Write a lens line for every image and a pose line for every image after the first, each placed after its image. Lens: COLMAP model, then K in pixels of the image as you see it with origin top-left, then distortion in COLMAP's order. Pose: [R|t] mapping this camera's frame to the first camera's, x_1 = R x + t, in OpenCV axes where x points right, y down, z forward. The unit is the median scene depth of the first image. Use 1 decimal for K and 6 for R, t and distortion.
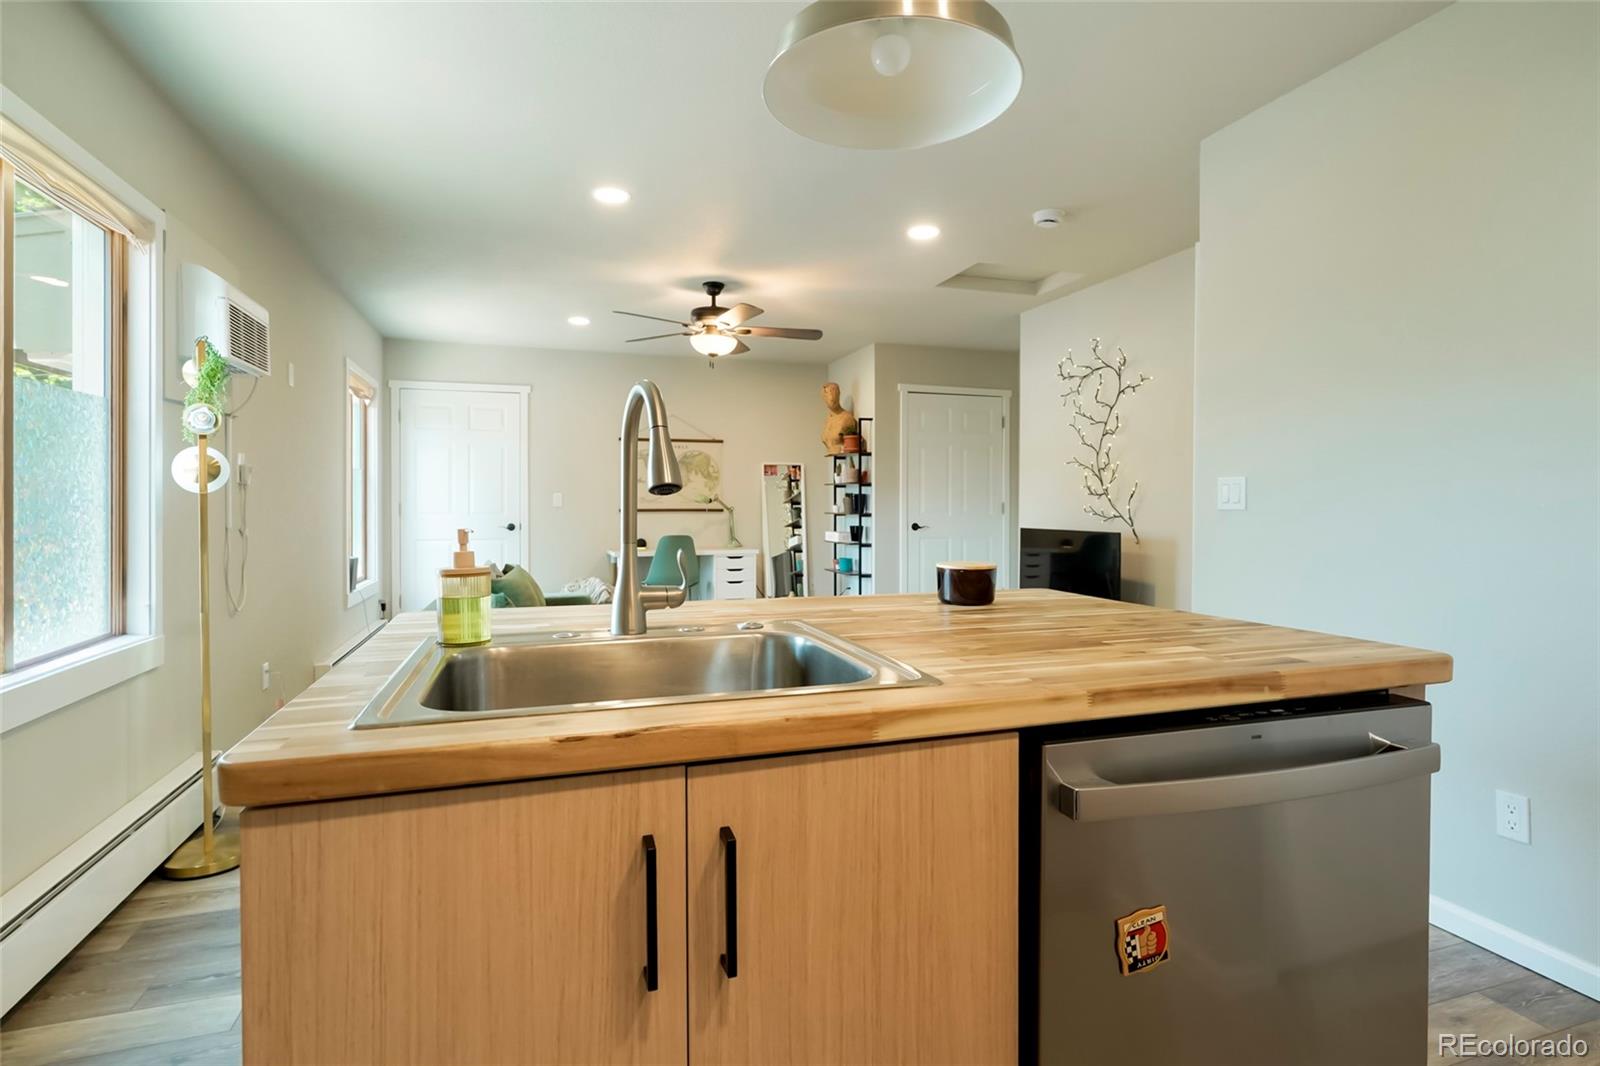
lens RADIAL K [[786.4, 0, 795.5], [0, 786.4, 518.5], [0, 0, 1]] dist [0.000360, 0.001766]
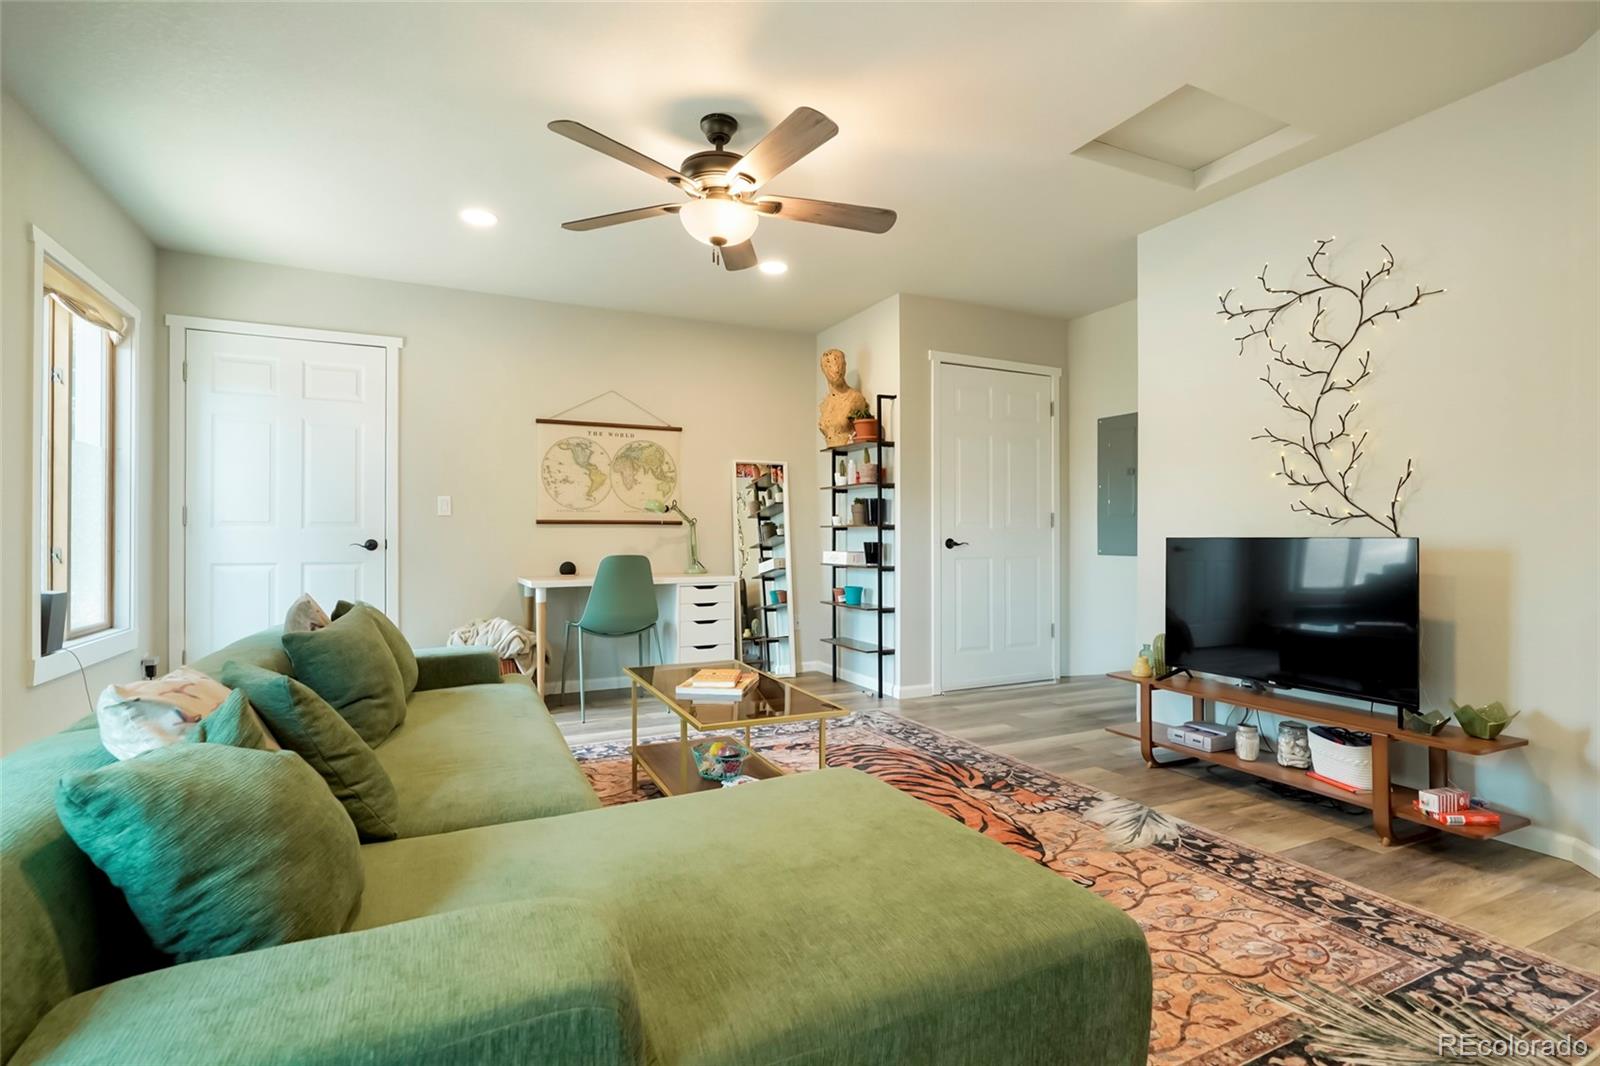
lens RADIAL K [[786.4, 0, 808.1], [0, 786.4, 539.4], [0, 0, 1]] dist [0.000360, 0.001766]
pose [[0.991151, -0.000933, 0.132732, -0.080302], [0.002593, 0.999921, -0.012337, 0.015528], [-0.132710, 0.012572, 0.991075, 0.283564]]
